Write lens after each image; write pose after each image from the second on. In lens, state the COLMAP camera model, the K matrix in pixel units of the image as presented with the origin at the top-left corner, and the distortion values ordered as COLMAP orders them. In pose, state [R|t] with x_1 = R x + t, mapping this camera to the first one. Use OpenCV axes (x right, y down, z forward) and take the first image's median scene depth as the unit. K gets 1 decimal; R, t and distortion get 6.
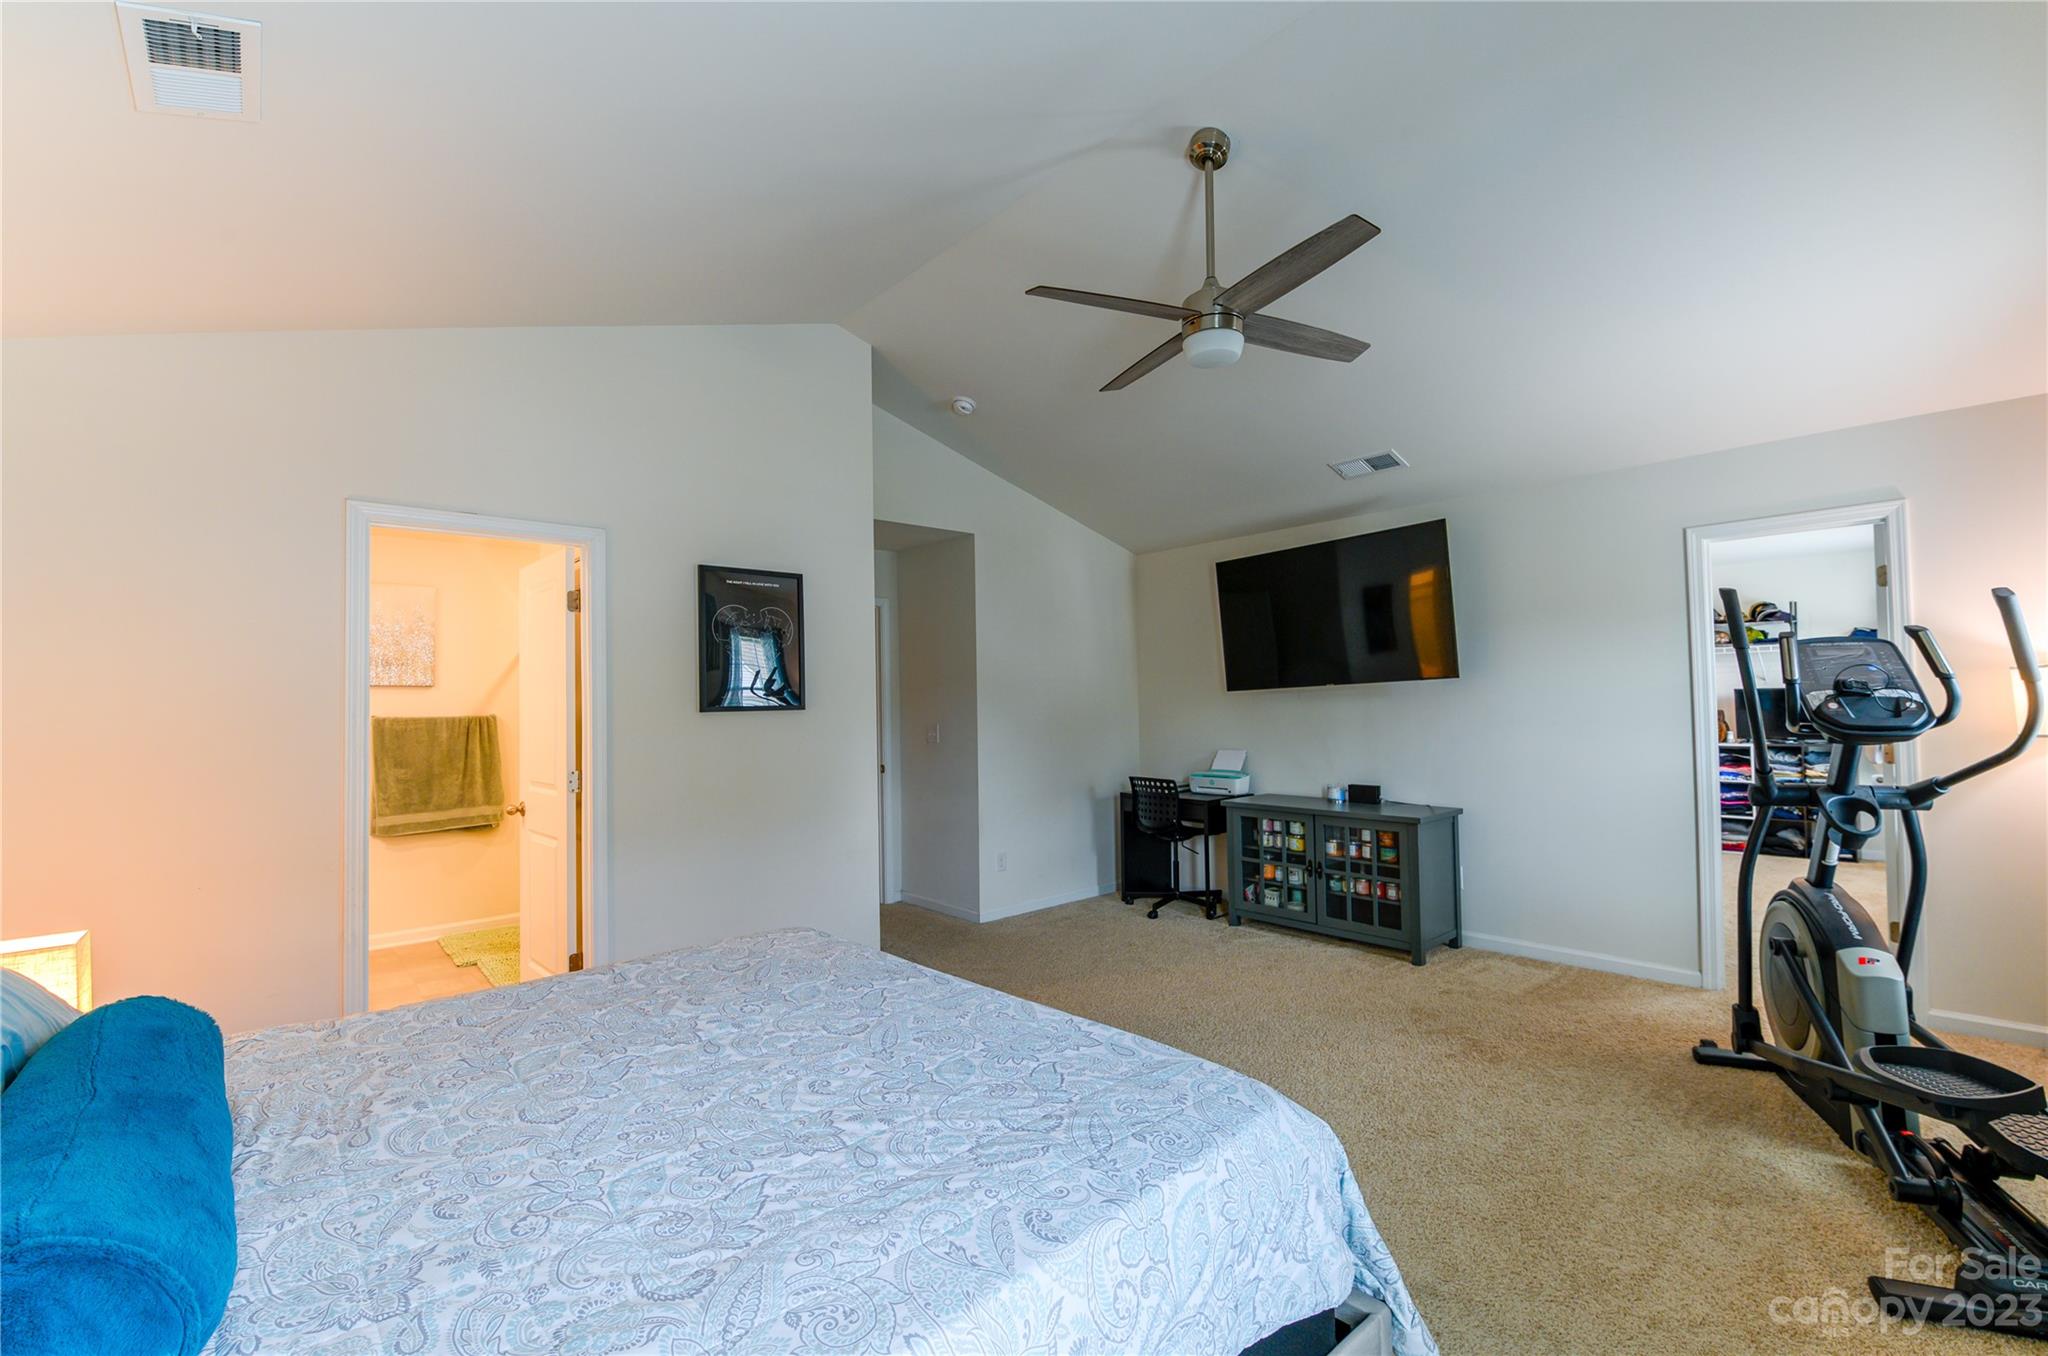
lens RADIAL K [[866.6, 0, 1033.9], [0, 866.6, 687.7], [0, 0, 1]] dist [0.008187, -0.009535]
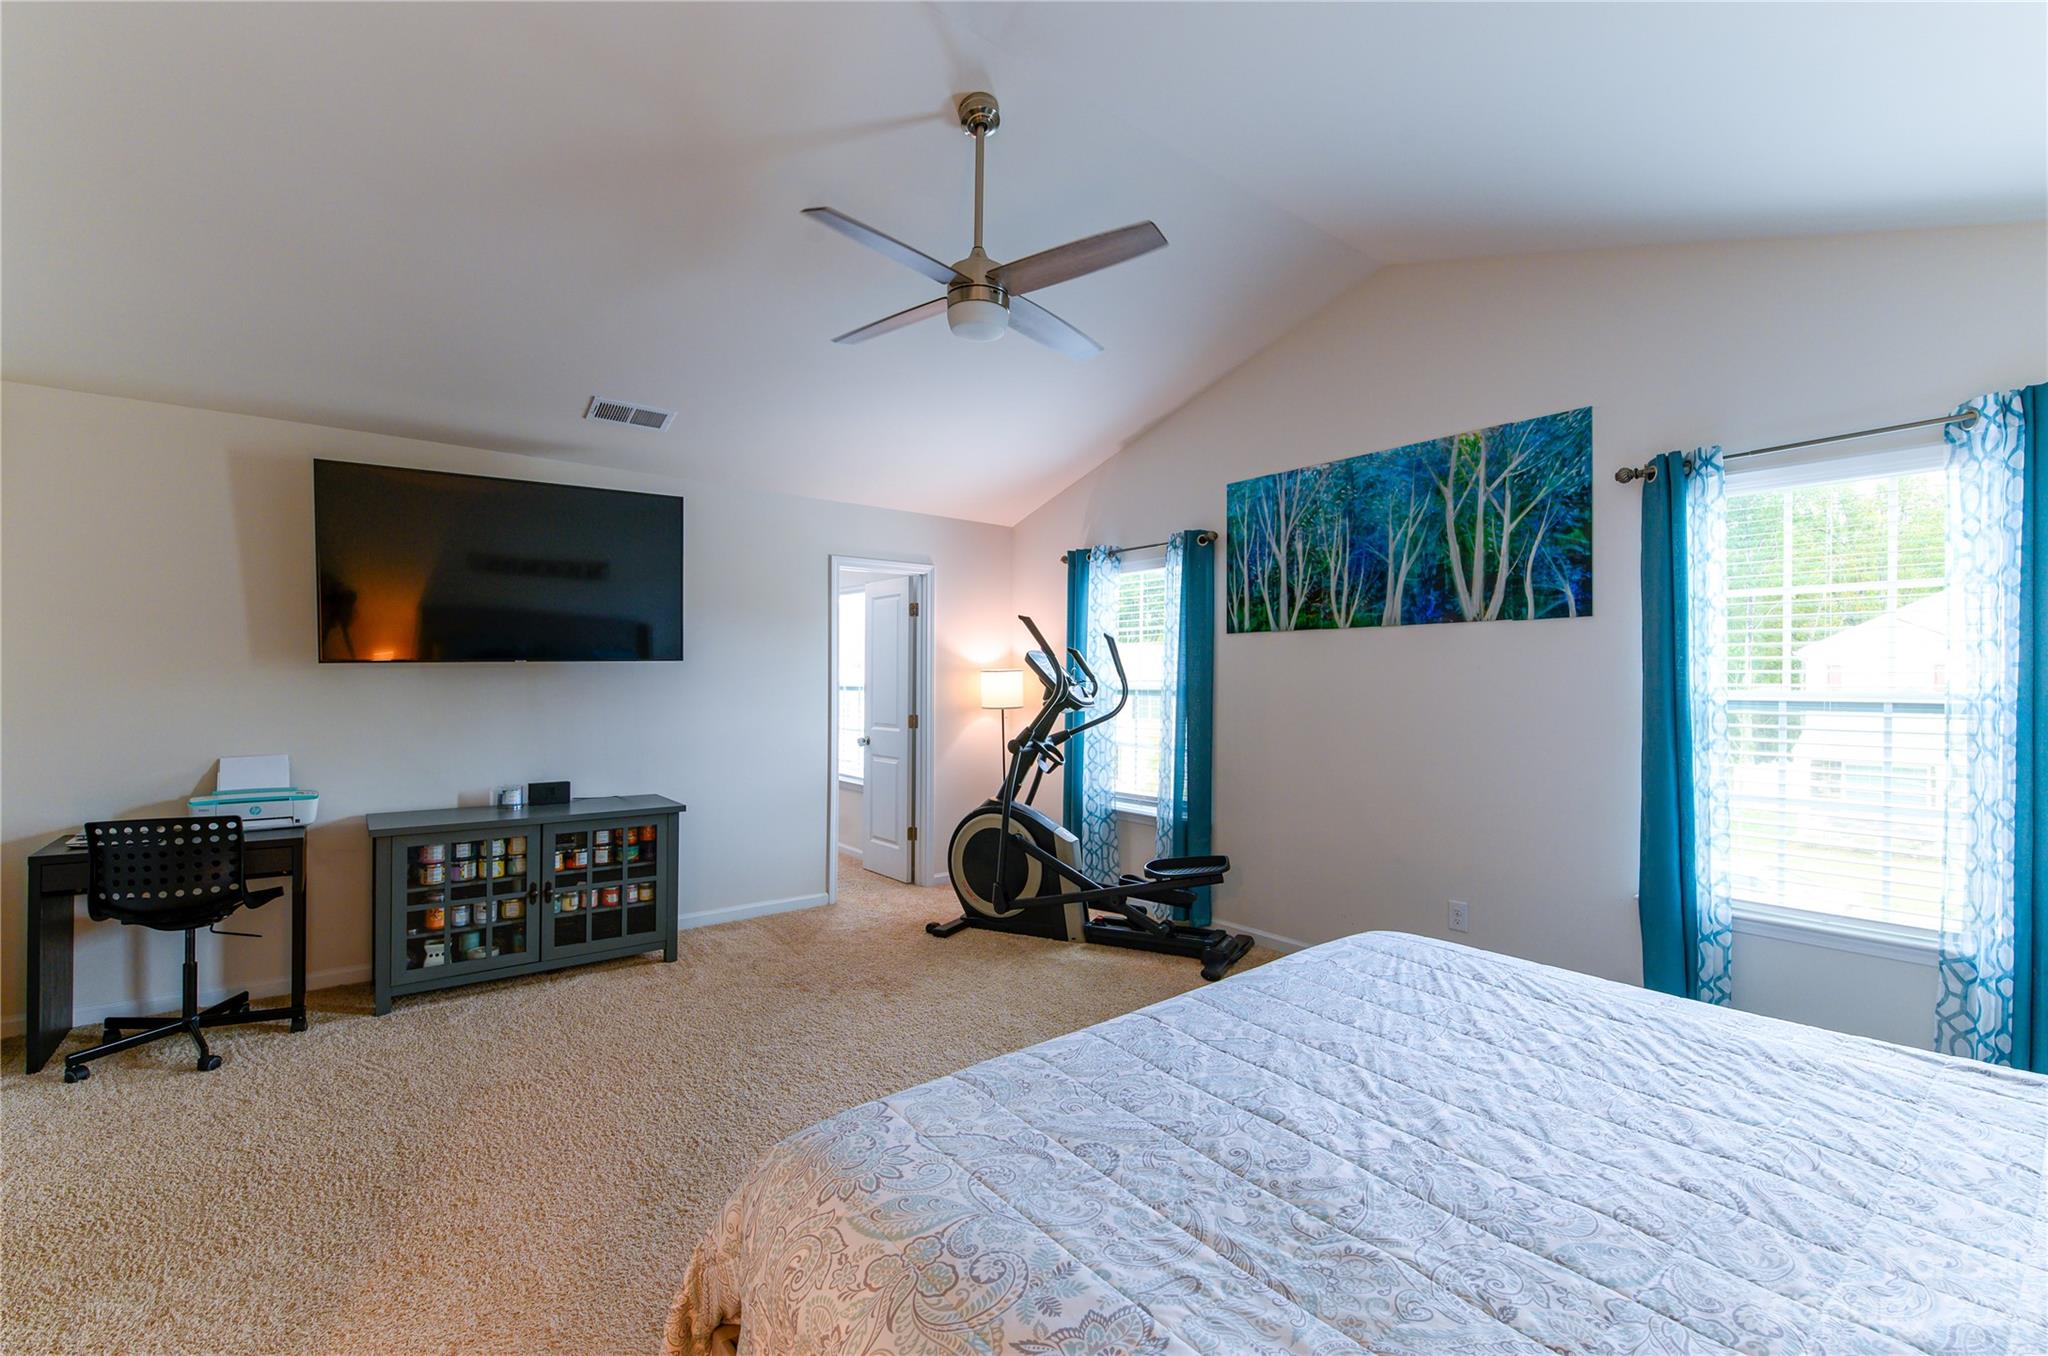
lens RADIAL K [[866.6, 0, 1033.9], [0, 866.6, 687.7], [0, 0, 1]] dist [0.008187, -0.009535]
pose [[0.066271, 0.013038, 0.997716, -0.448687], [-0.026946, 0.999573, -0.011272, 0.018969], [-0.997438, -0.026137, 0.066594, 0.510435]]
